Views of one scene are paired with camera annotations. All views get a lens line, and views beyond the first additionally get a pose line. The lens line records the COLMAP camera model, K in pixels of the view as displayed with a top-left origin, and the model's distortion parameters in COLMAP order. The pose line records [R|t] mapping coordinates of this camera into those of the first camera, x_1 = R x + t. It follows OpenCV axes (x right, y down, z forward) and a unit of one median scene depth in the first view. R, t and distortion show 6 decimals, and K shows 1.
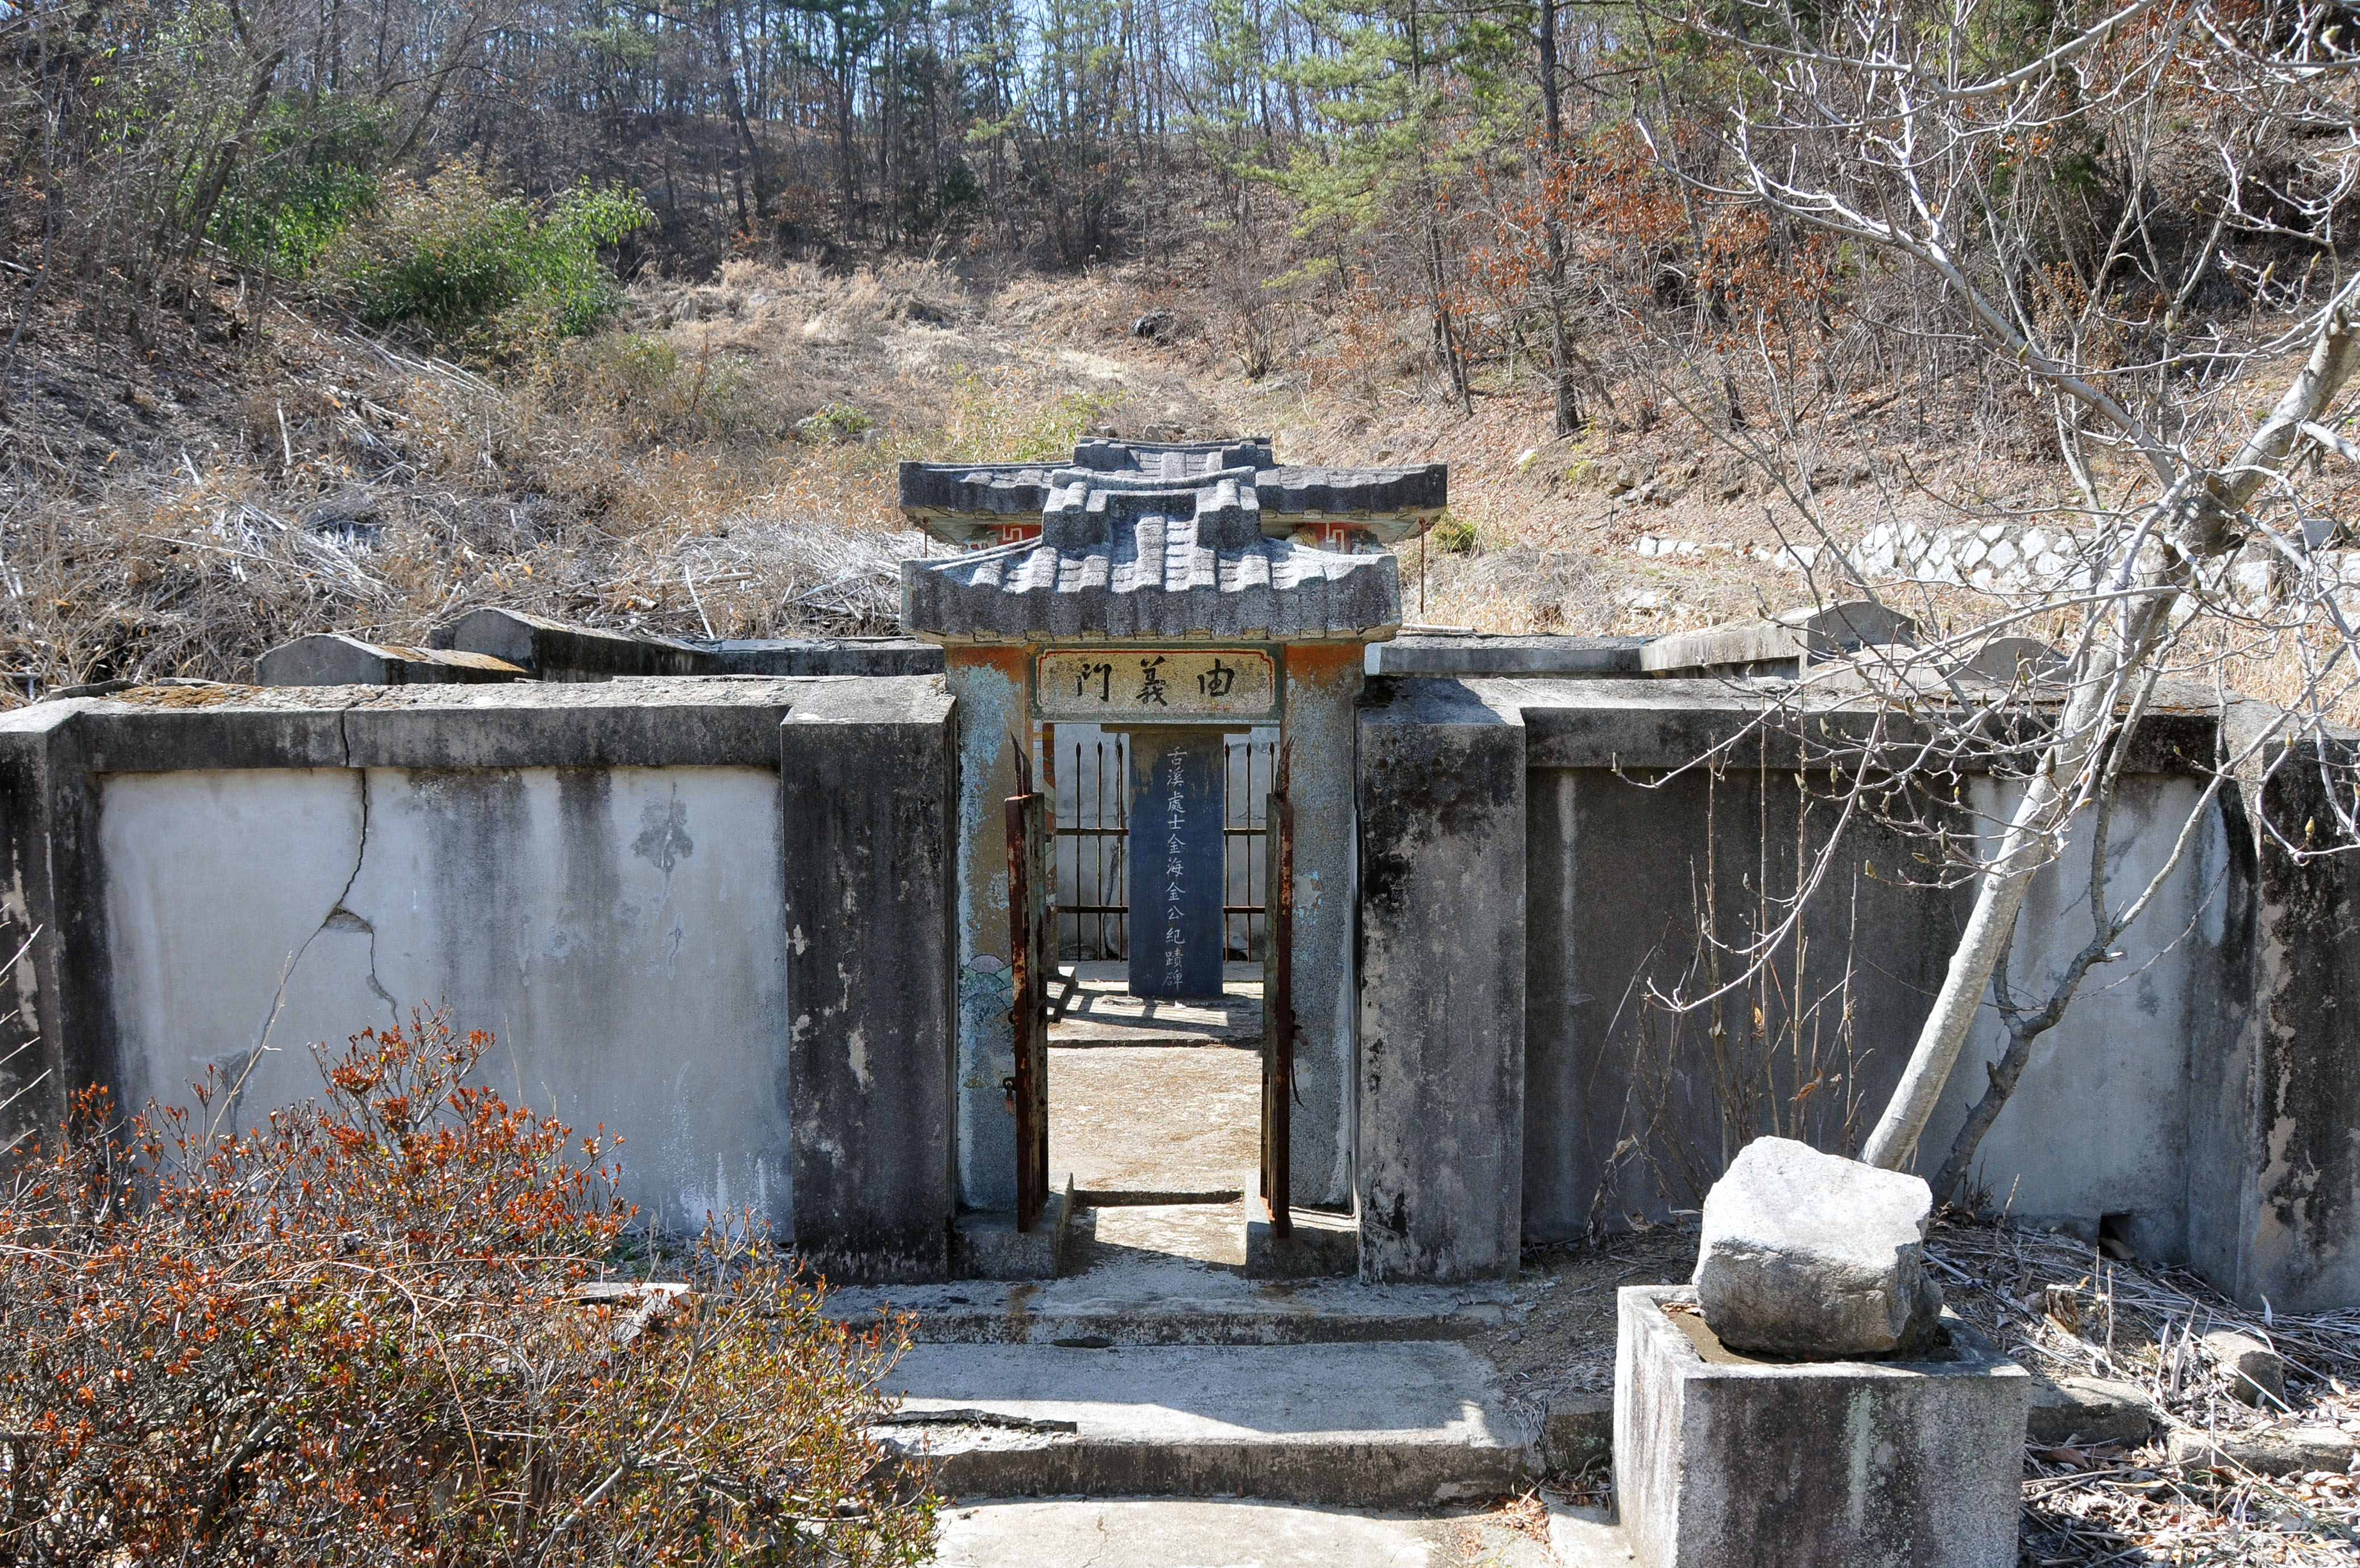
lens RADIAL K [[1807.2, 0, 1180.0], [0, 1807.2, 784.0], [0, 0, 1]] dist [0.002291, 0.001326]
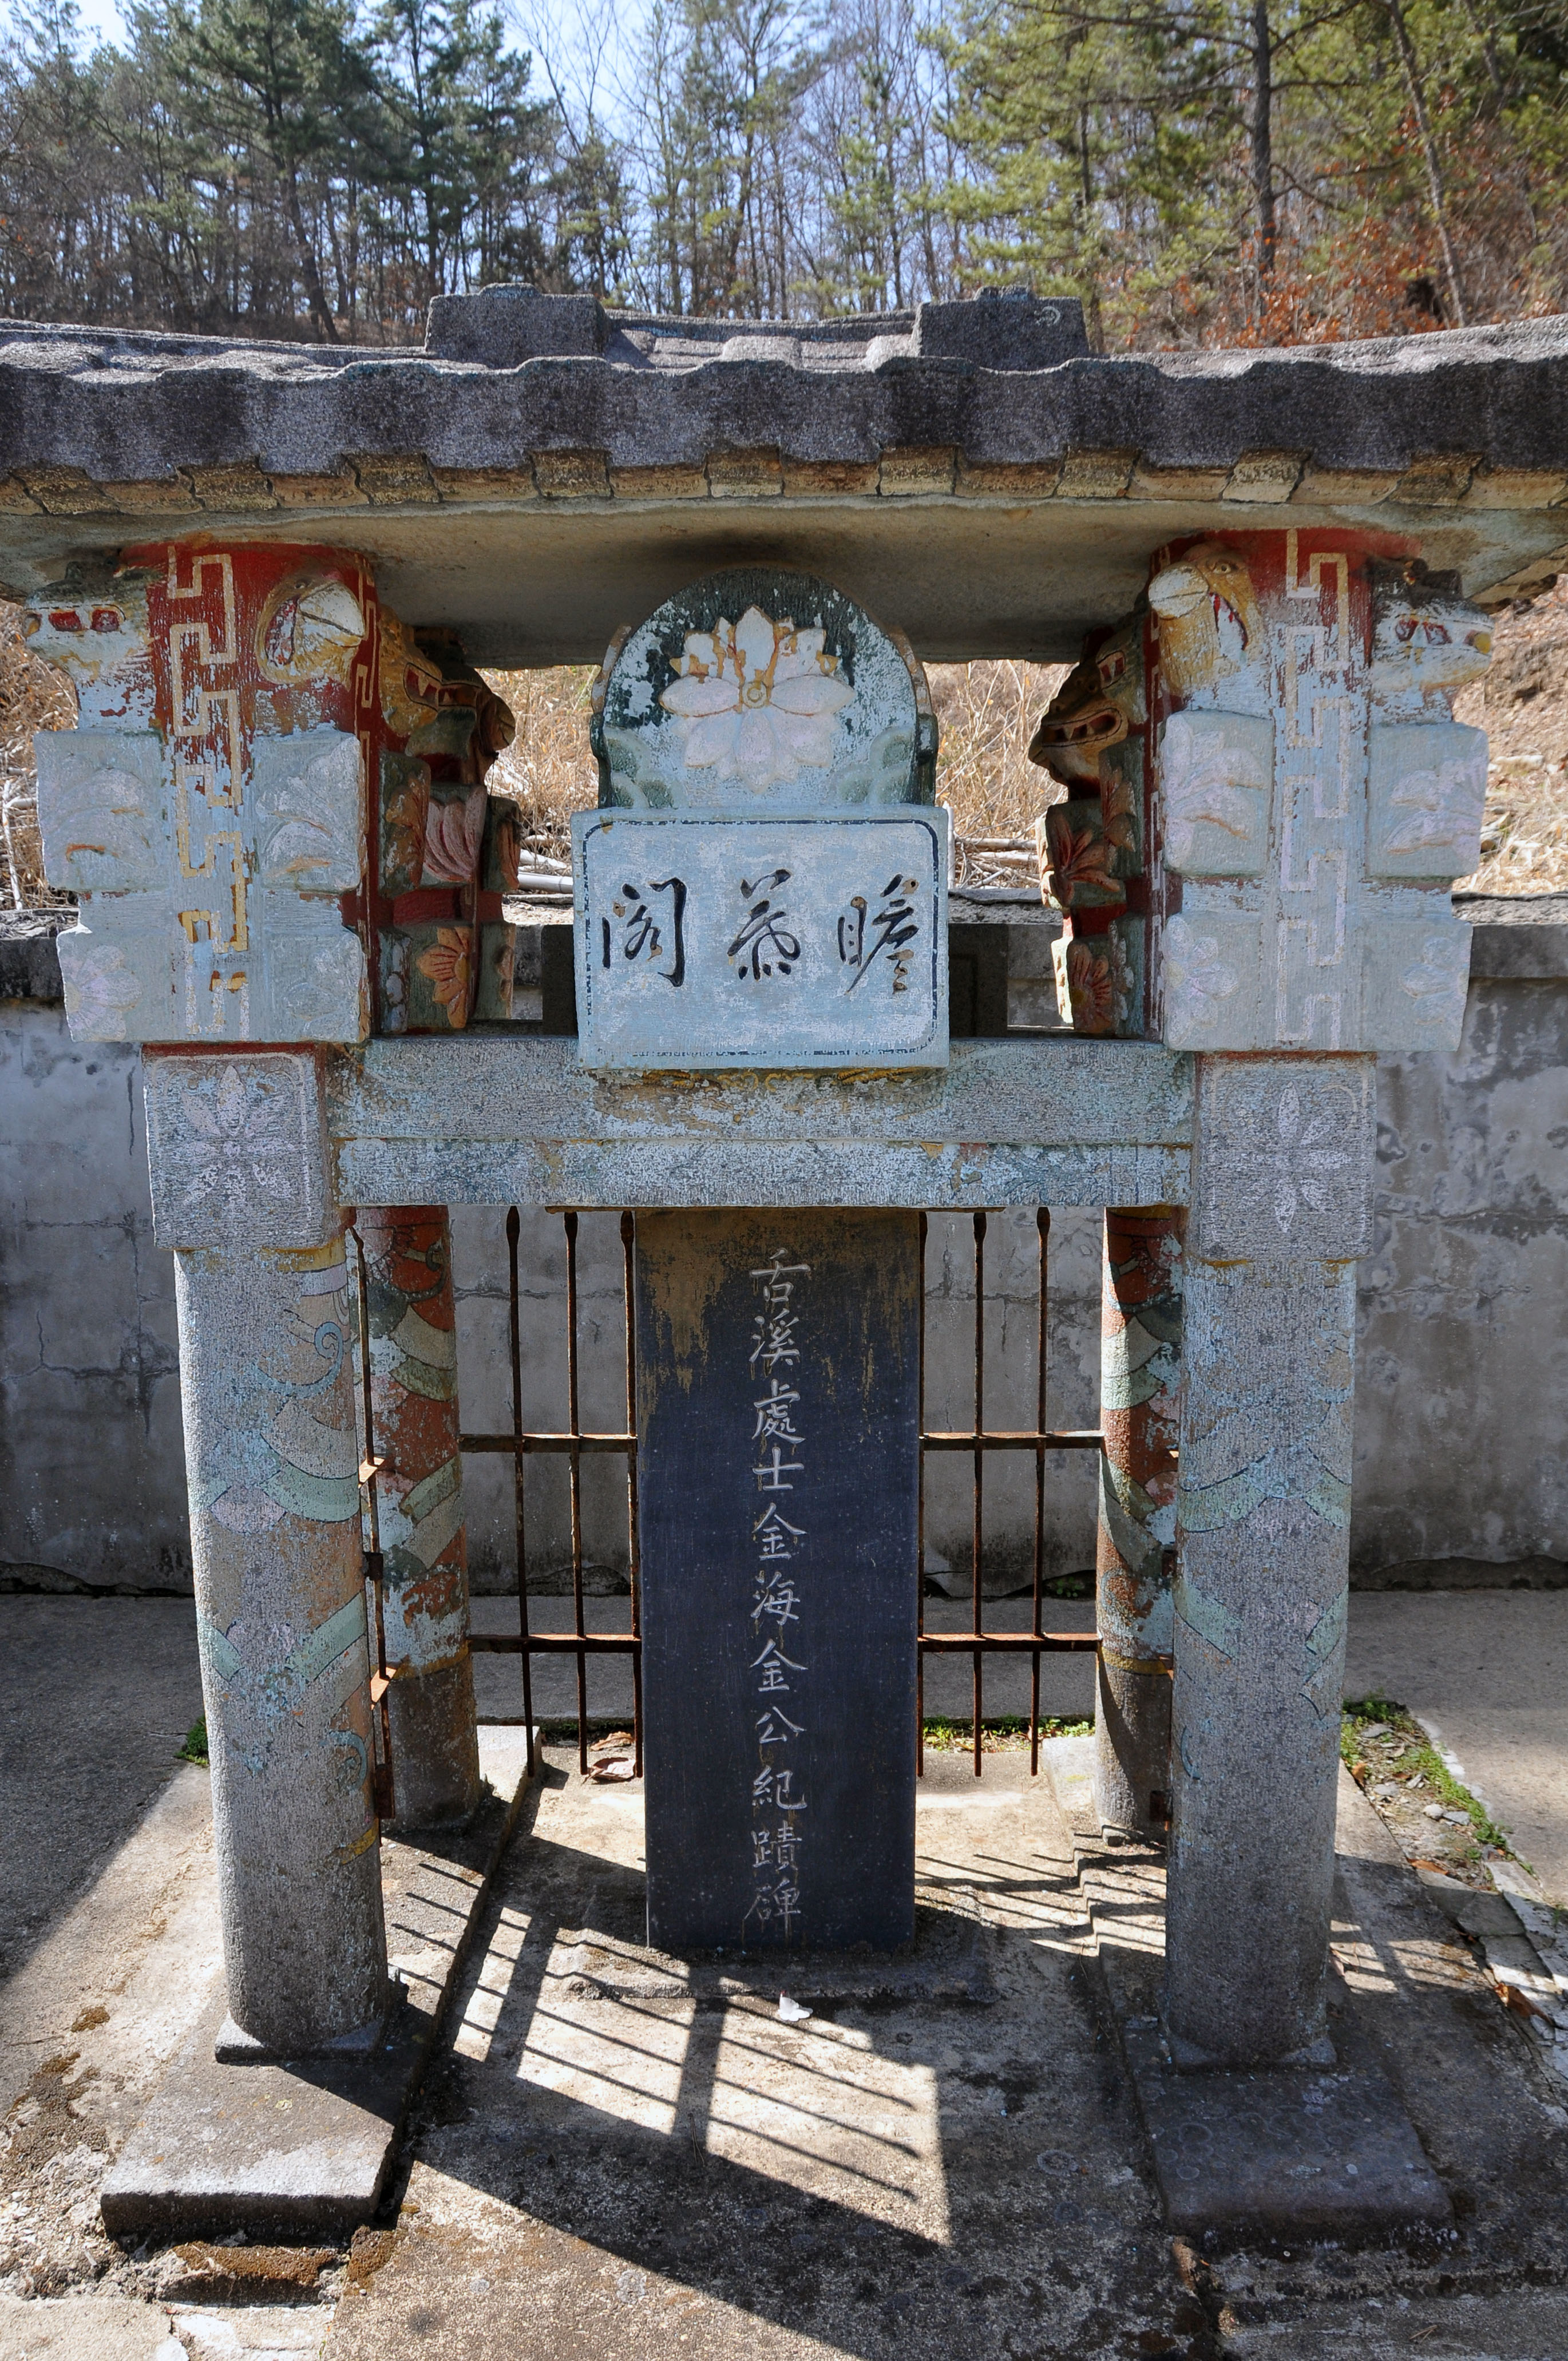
lens RADIAL K [[1807.9, 0, 784.0], [0, 1807.9, 1180.5], [0, 0, 1]] dist [0.002291, 0.001326]
pose [[0.999868, -0.005072, -0.015448, 0.000922], [0.006336, 0.996542, 0.082853, -0.012642], [0.014974, -0.082940, 0.996442, 0.135809]]
